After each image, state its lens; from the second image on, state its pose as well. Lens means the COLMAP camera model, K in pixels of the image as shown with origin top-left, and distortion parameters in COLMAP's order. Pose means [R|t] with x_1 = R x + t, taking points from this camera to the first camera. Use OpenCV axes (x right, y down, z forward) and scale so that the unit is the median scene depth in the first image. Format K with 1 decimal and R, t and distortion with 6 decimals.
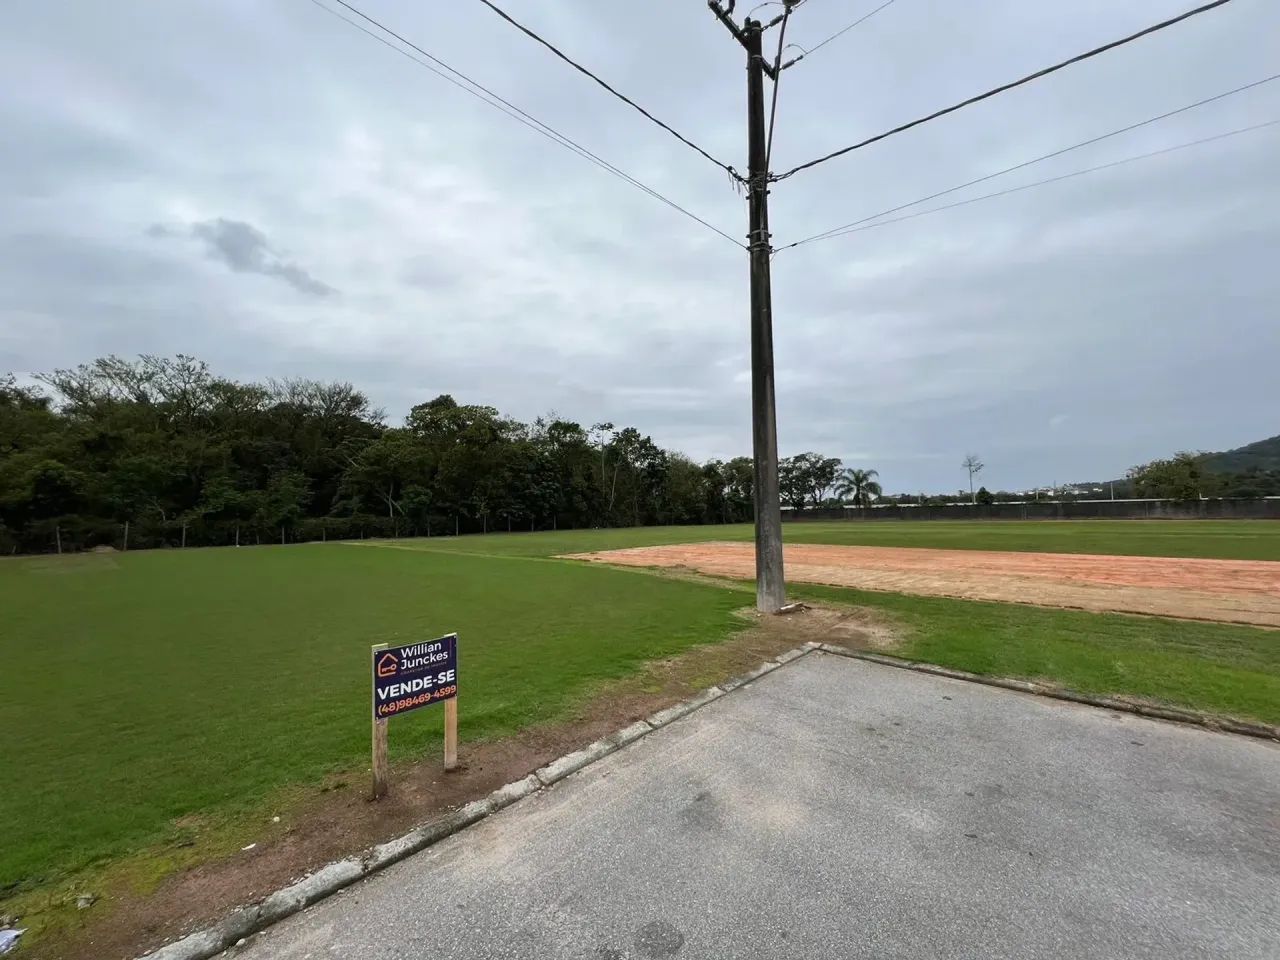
lens RADIAL K [[509.3, 0, 636.6], [0, 509.3, 490.6], [0, 0, 1]] dist [-0.001671, 0.000430]
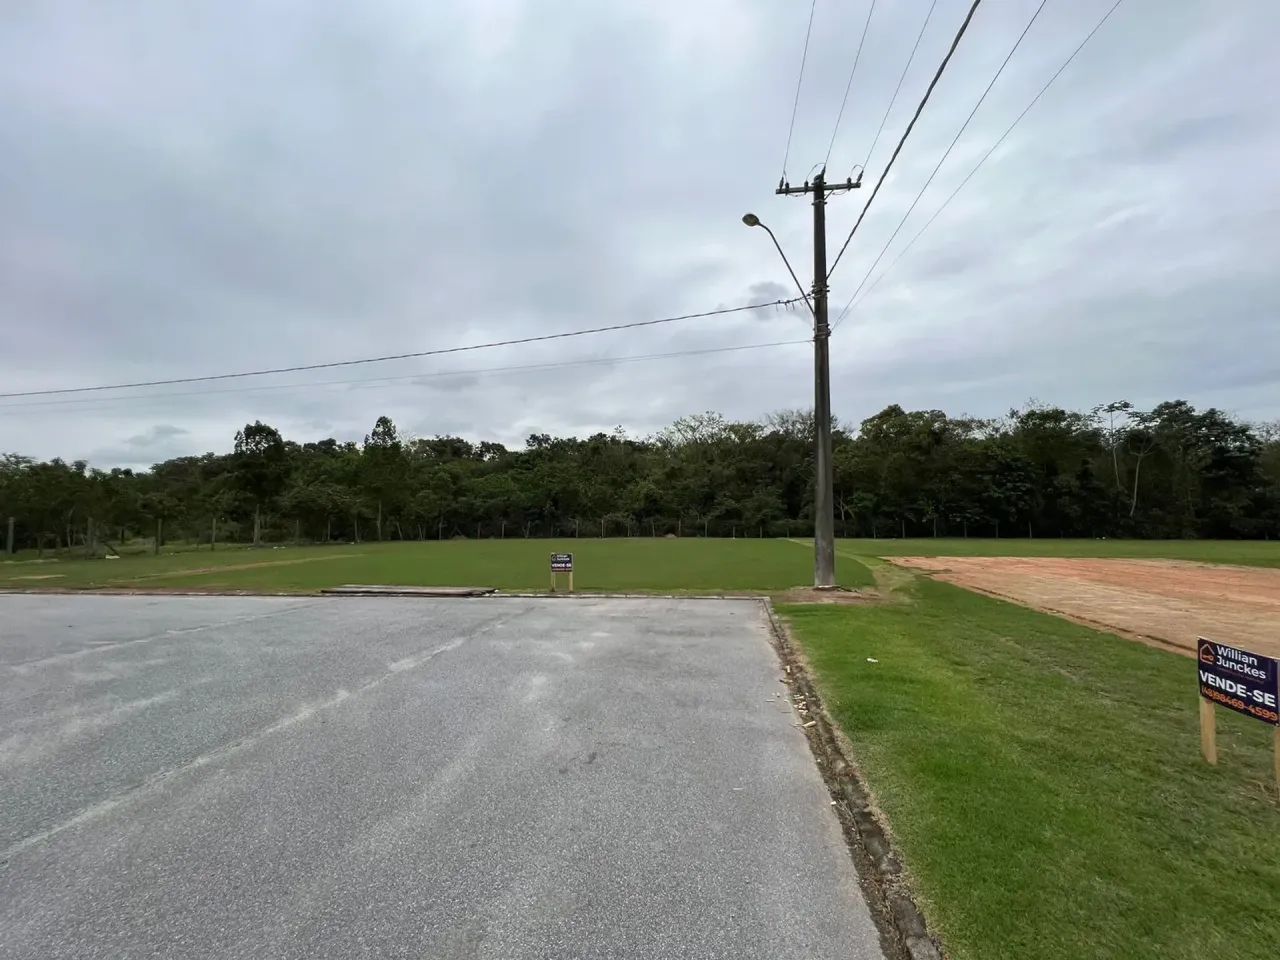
lens RADIAL K [[509.3, 0, 639.1], [0, 509.3, 483.1], [0, 0, 1]] dist [-0.001671, 0.000430]
pose [[0.573432, -0.042322, -0.818159, 0.138498], [0.025977, 0.999102, -0.033475, -0.003315], [0.818841, -0.002058, 0.574017, -0.030297]]
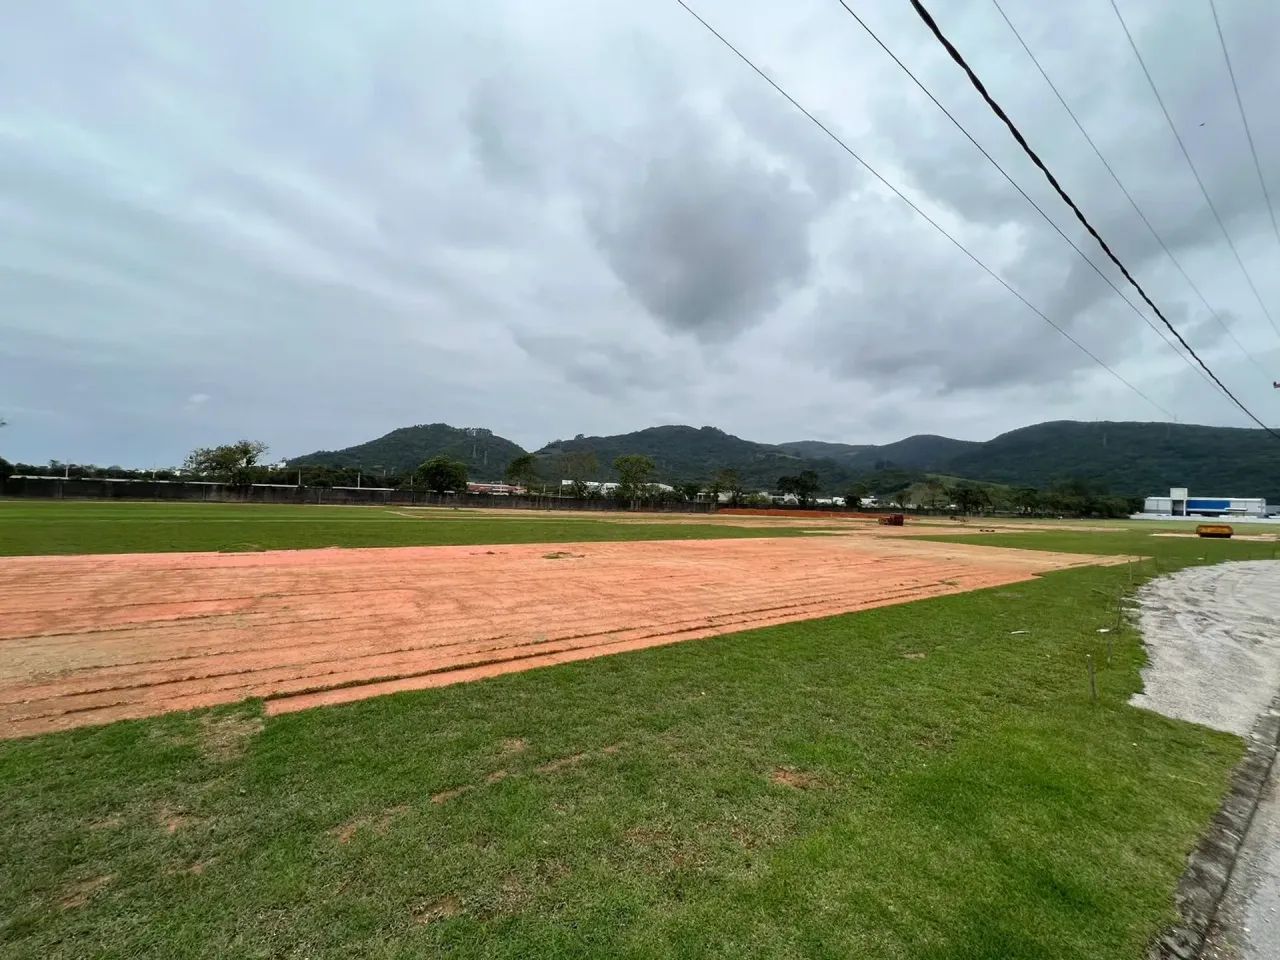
lens RADIAL K [[509.3, 0, 640.6], [0, 509.3, 490.0], [0, 0, 1]] dist [-0.001671, 0.000430]
pose [[0.165546, 0.041954, 0.985309, 0.132862], [-0.075949, 0.996670, -0.029677, -0.002994], [-0.983273, -0.069920, 0.168181, -0.018465]]
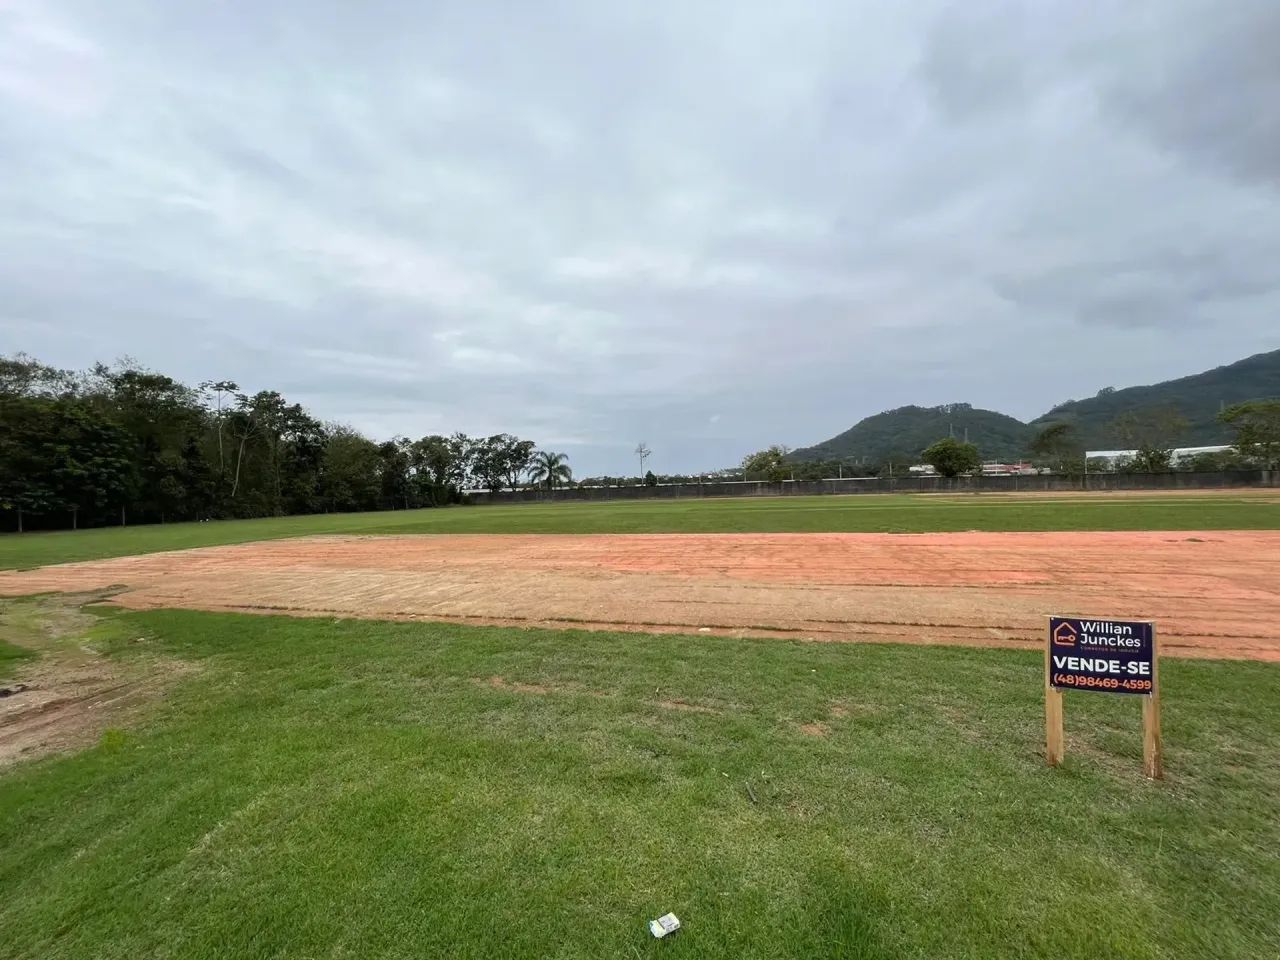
lens RADIAL K [[509.3, 0, 639.2], [0, 509.3, 483.1], [0, 0, 1]] dist [-0.001671, 0.000430]
pose [[0.859399, -0.003325, 0.511295, 0.076273], [-0.007019, 0.999808, 0.018299, 0.000292], [-0.511257, -0.019315, 0.859211, 0.027175]]
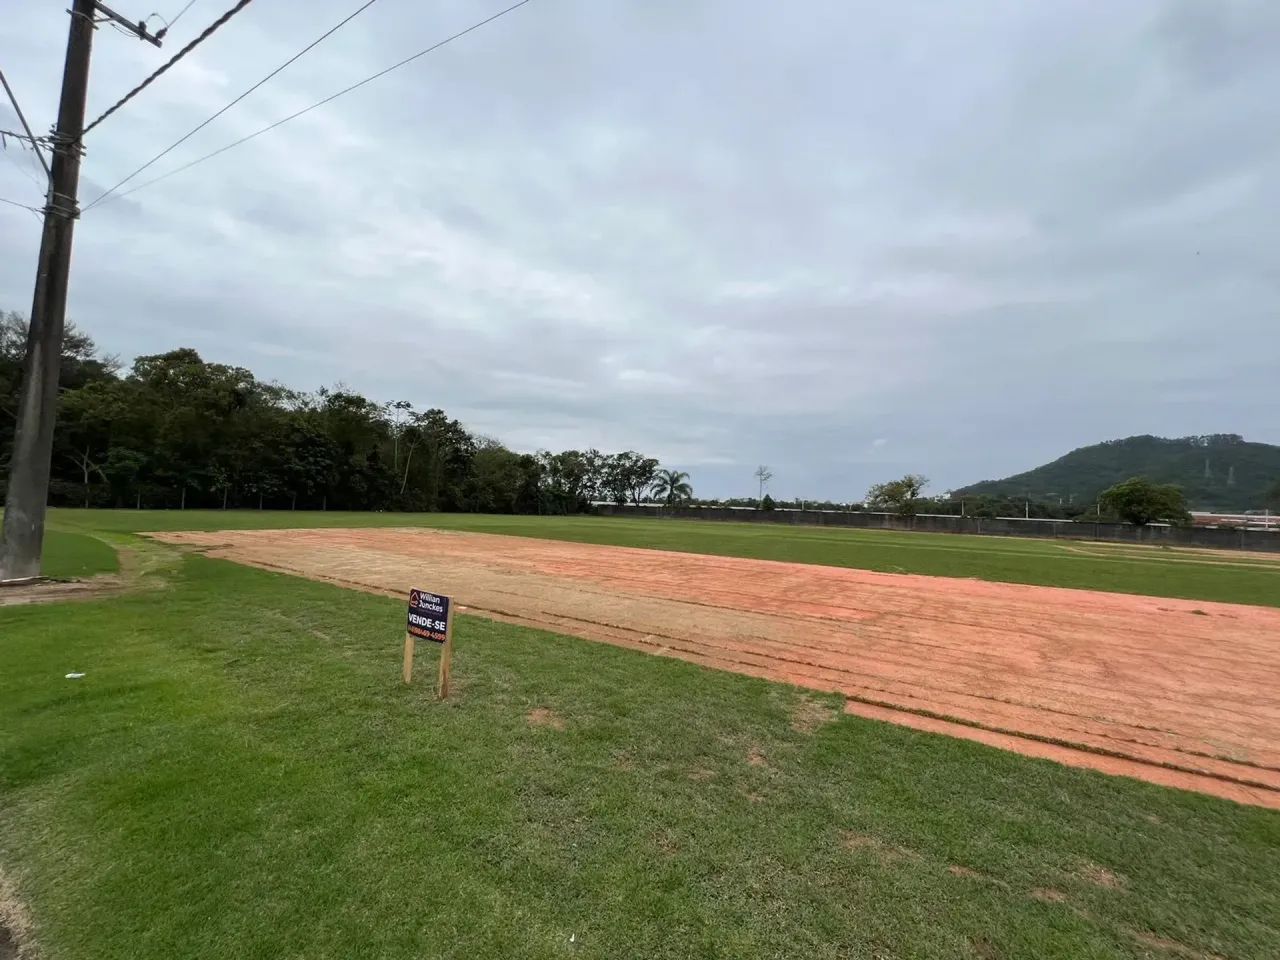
lens RADIAL K [[509.3, 0, 642.0], [0, 509.3, 480.9], [0, 0, 1]] dist [-0.001671, 0.000430]
pose [[0.967796, 0.069732, 0.241883, 0.140398], [-0.068745, 0.997556, -0.012525, -0.003306], [-0.242165, -0.004507, 0.970225, -0.026741]]
